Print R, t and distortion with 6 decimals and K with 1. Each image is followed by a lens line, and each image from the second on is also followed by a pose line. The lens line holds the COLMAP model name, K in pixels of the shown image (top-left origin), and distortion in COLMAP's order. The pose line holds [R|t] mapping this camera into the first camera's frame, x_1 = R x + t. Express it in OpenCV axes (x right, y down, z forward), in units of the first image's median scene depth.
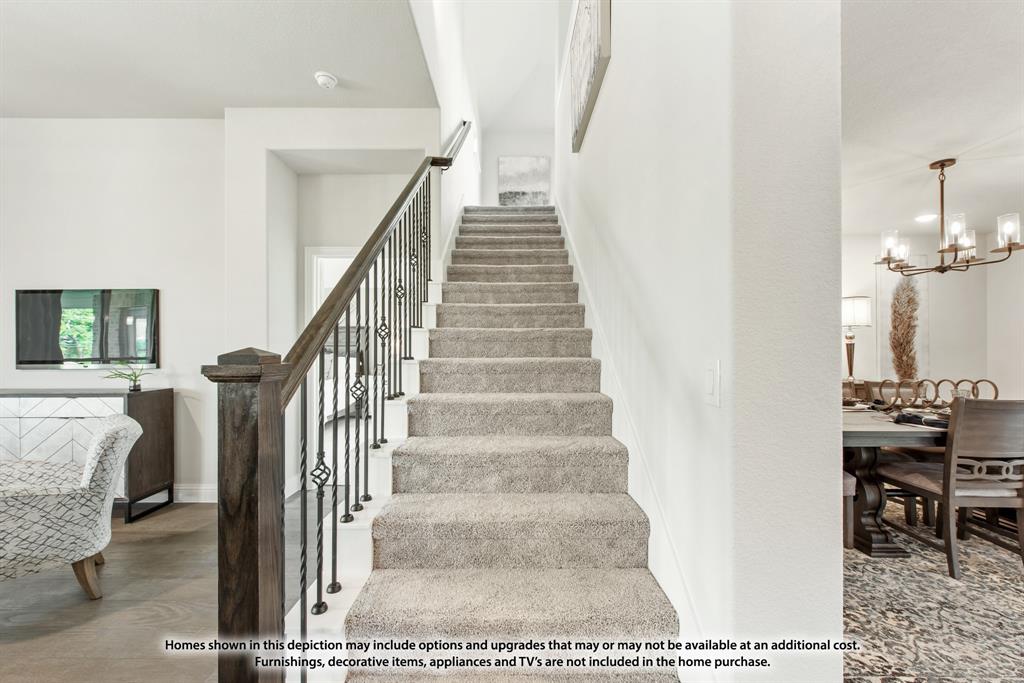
lens RADIAL K [[403.4, 0, 512.5], [0, 403.4, 339.0], [0, 0, 1]] dist [0.016391, -0.004782]
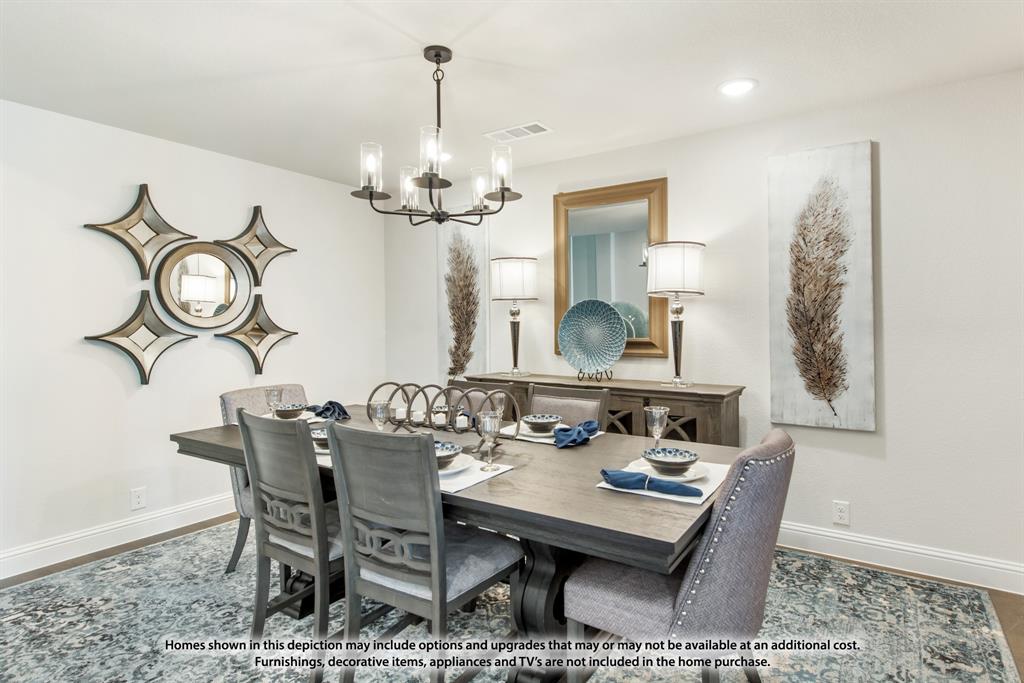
lens RADIAL K [[537.6, 0, 550.4], [0, 537.6, 321.9], [0, 0, 1]] dist [0.003749, 0.000072]
pose [[0.846037, -0.014940, -0.532914, 1.181880], [0.030127, 0.999350, 0.019812, -0.010512], [0.532272, -0.032817, 0.845937, 0.265796]]
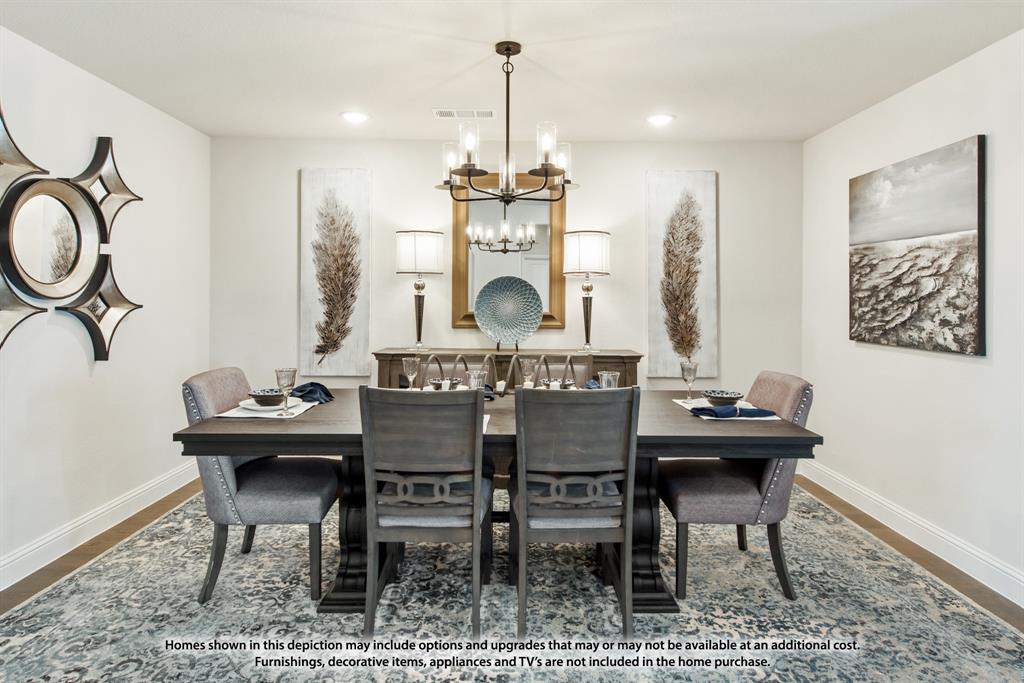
lens RADIAL K [[576.2, 0, 508.1], [0, 576.2, 286.3], [0, 0, 1]] dist [-0.002253, -0.000123]
pose [[0.999975, -0.002106, 0.006769, 0.746007], [0.002040, 0.999950, 0.009796, -0.020004], [-0.006789, -0.009781, 0.999929, 0.011951]]
